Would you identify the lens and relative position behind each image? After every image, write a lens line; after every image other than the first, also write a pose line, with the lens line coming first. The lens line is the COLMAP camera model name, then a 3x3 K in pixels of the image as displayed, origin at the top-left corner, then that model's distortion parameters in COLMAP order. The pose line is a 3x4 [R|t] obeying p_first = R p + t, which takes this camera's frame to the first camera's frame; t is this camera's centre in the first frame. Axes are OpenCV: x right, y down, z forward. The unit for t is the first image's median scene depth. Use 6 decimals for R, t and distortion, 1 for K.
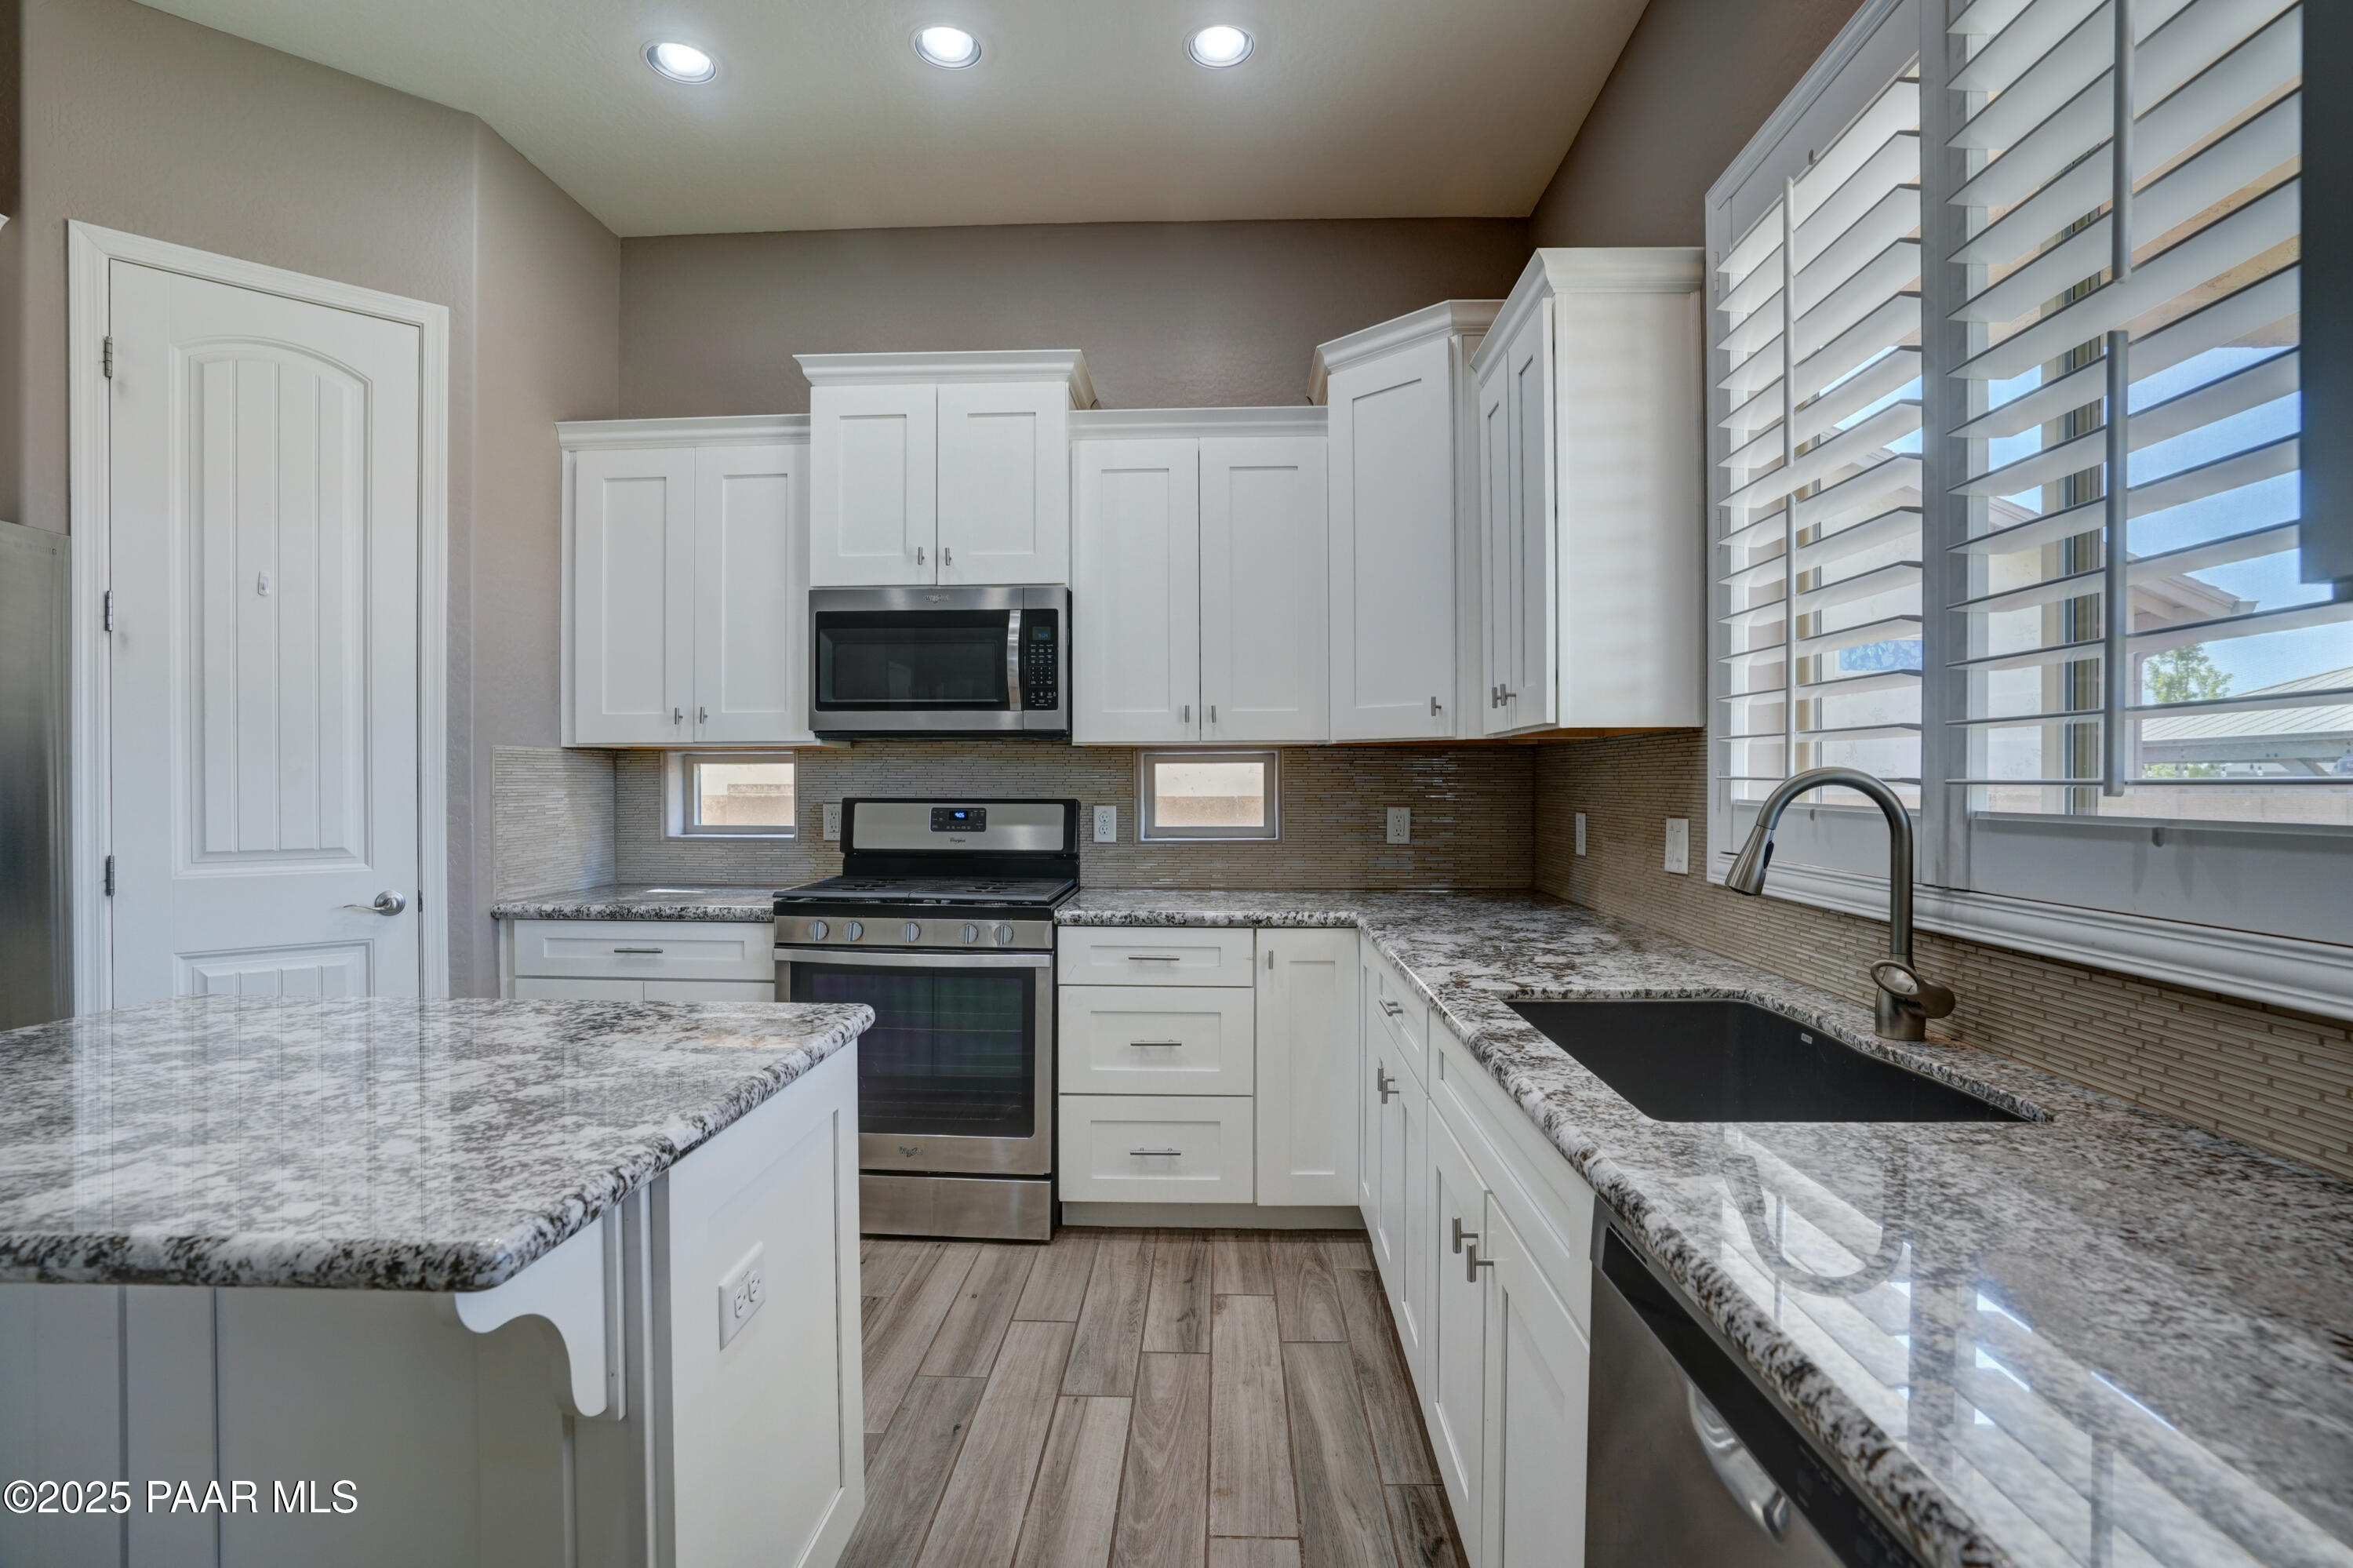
lens RADIAL K [[1137.9, 0, 1194.0], [0, 1137.9, 788.8], [0, 0, 1]] dist [-0.052950, 0.017504]
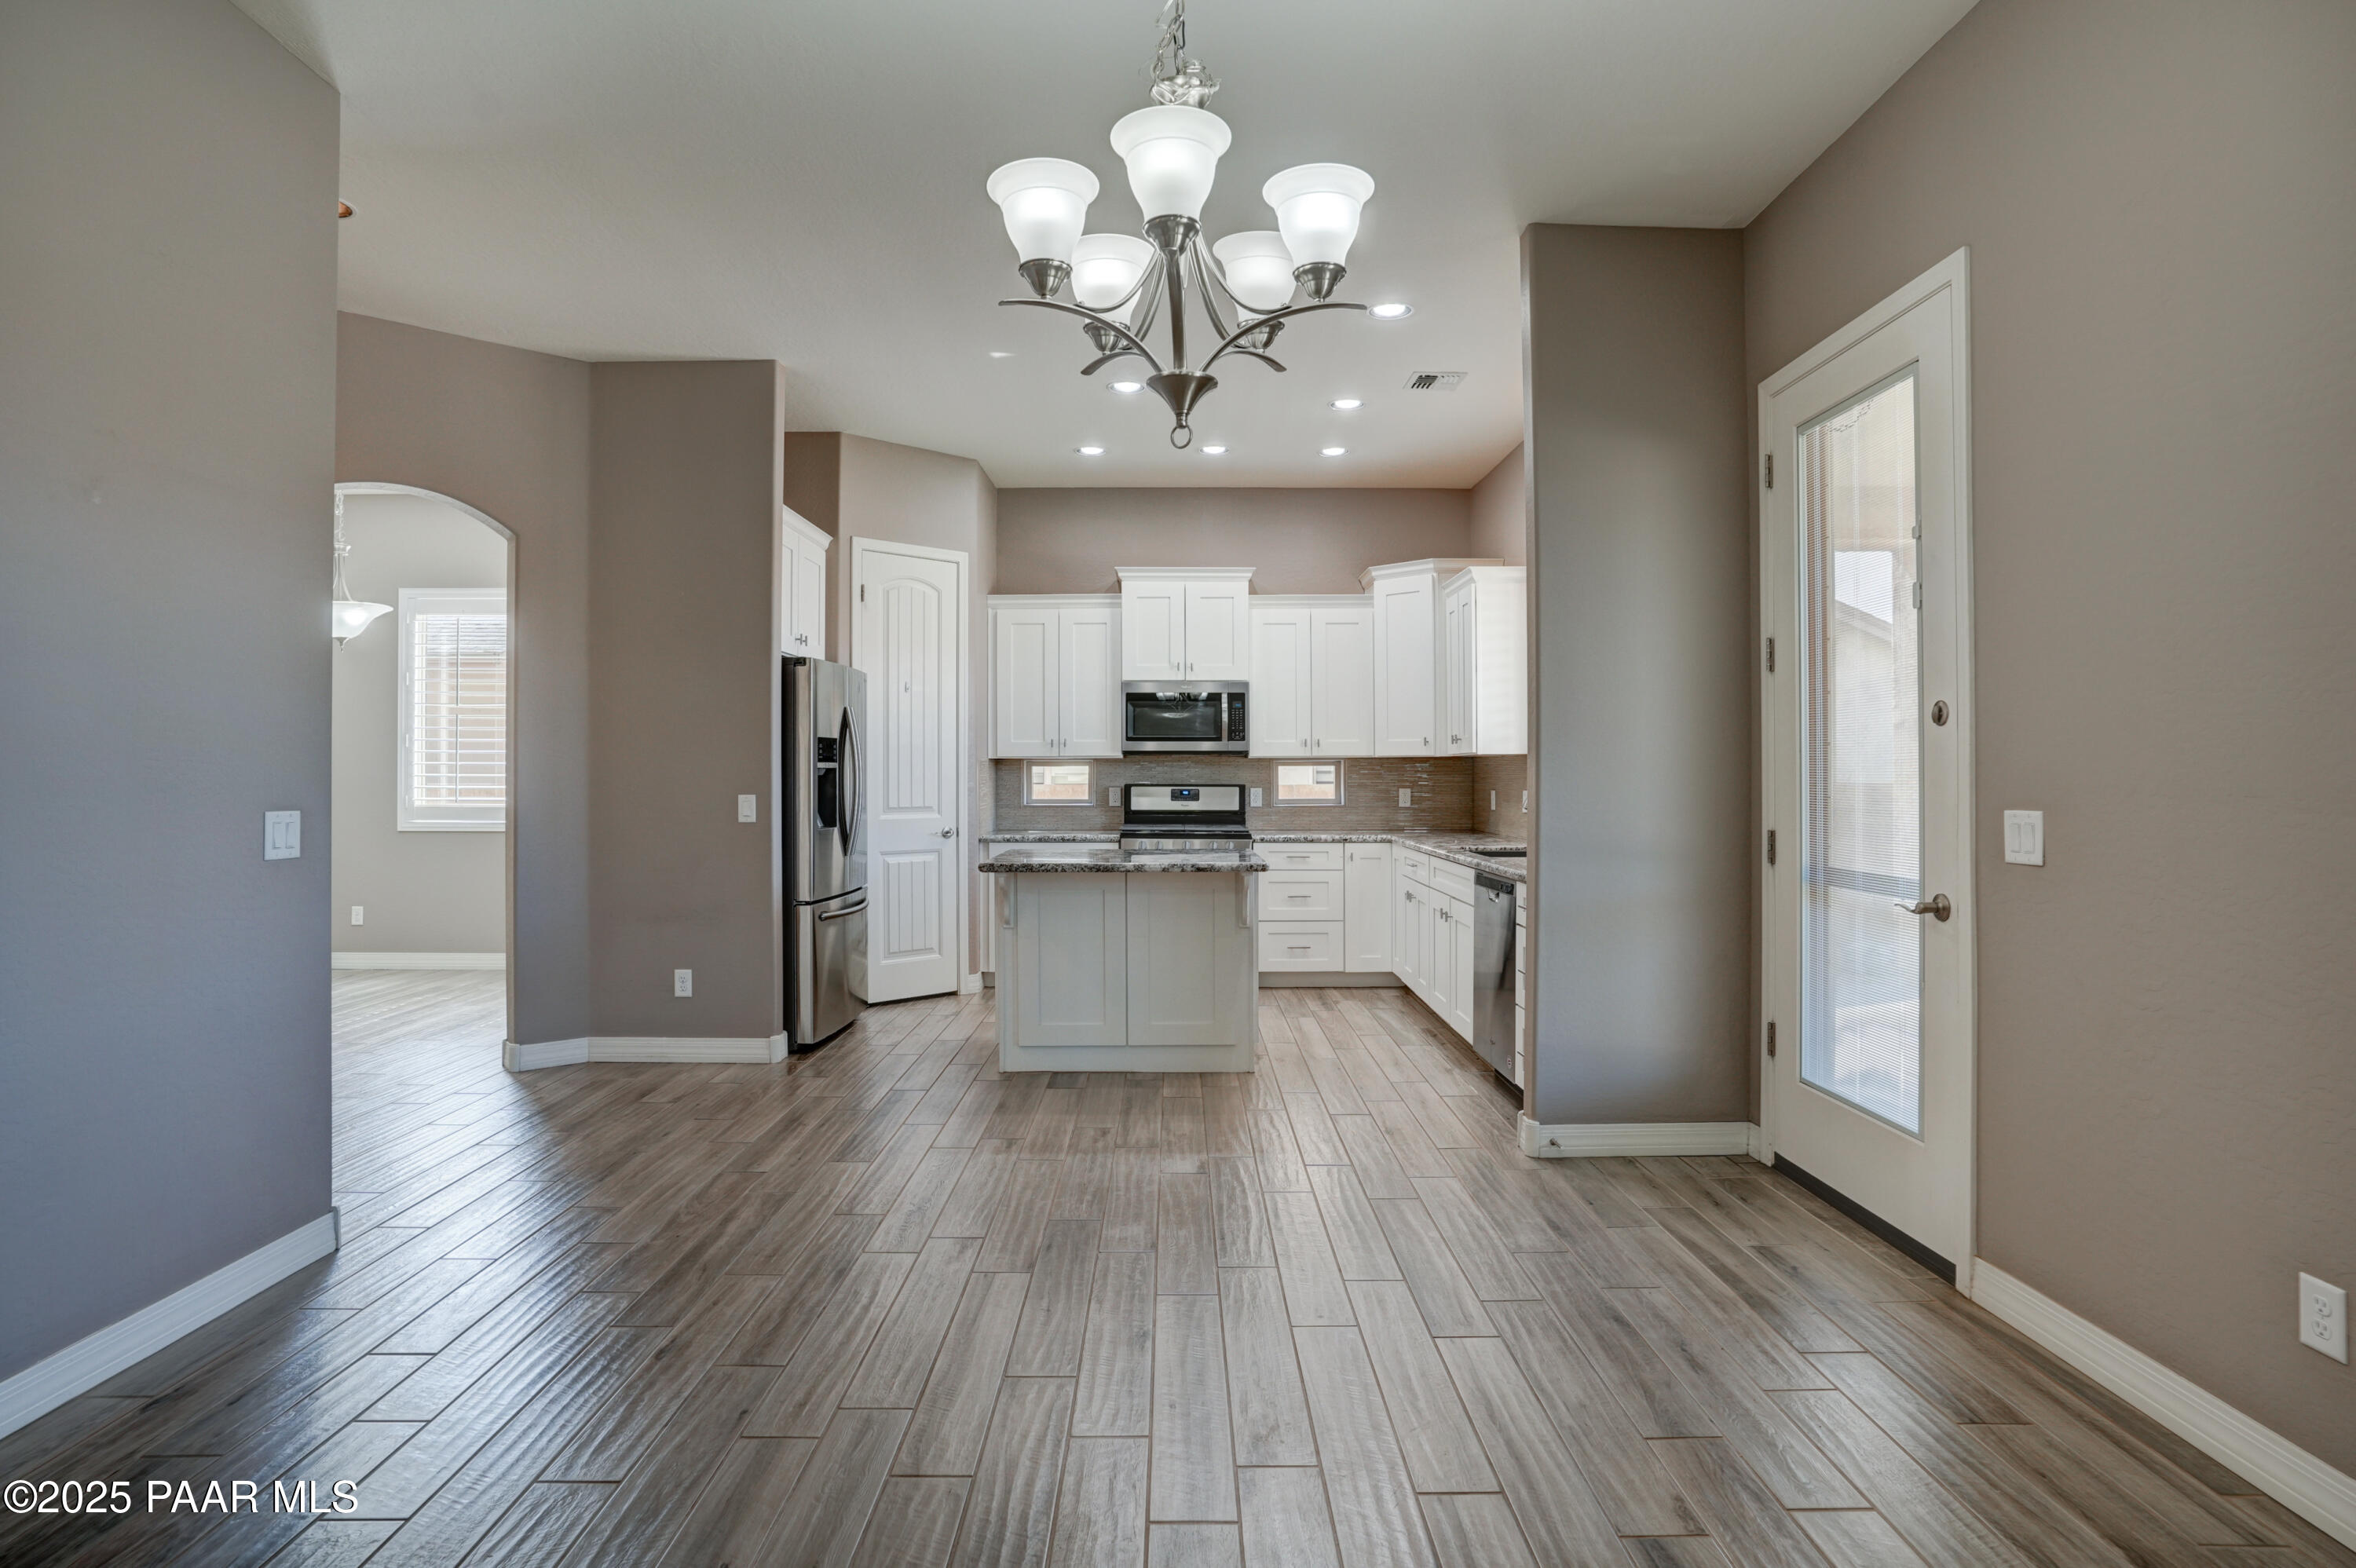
lens RADIAL K [[1224.0, 0, 1193.4], [0, 1224.0, 771.1], [0, 0, 1]] dist [-0.047145, 0.015132]
pose [[0.998969, -0.000992, 0.045380, -0.327119], [0.001420, 0.999955, -0.009413, 0.006299], [-0.045369, 0.009468, 0.998925, -1.274358]]
